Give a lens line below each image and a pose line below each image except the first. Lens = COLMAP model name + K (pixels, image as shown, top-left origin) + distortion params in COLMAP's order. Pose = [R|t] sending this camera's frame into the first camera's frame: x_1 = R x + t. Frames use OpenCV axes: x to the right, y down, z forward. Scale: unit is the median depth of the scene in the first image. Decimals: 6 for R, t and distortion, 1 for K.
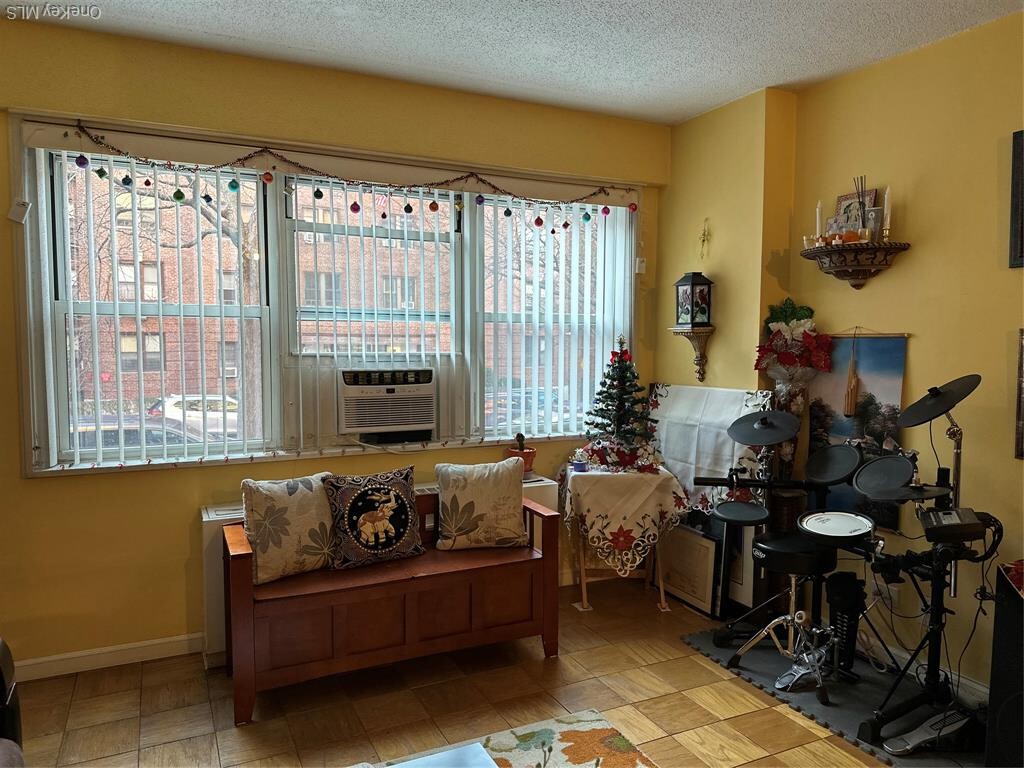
lens RADIAL K [[721.4, 0, 512.0], [0, 721.4, 384.0], [0, 0, 1]] dist [0.090613, -0.106694]
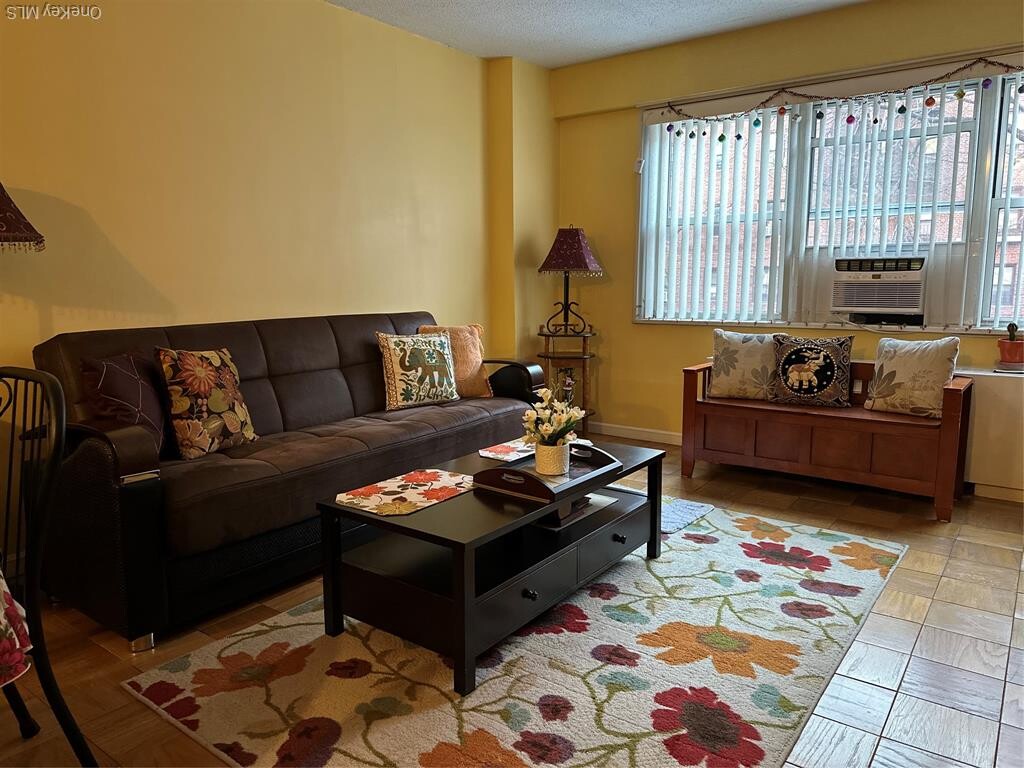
lens RADIAL K [[727.2, 0, 510.8], [0, 727.2, 379.2], [0, 0, 1]] dist [0.023893, -0.005612]
pose [[0.460720, 0.123535, -0.878906, 0.703264], [-0.045864, 0.992257, 0.115425, 0.074096], [0.886360, -0.012869, 0.462818, -0.063043]]
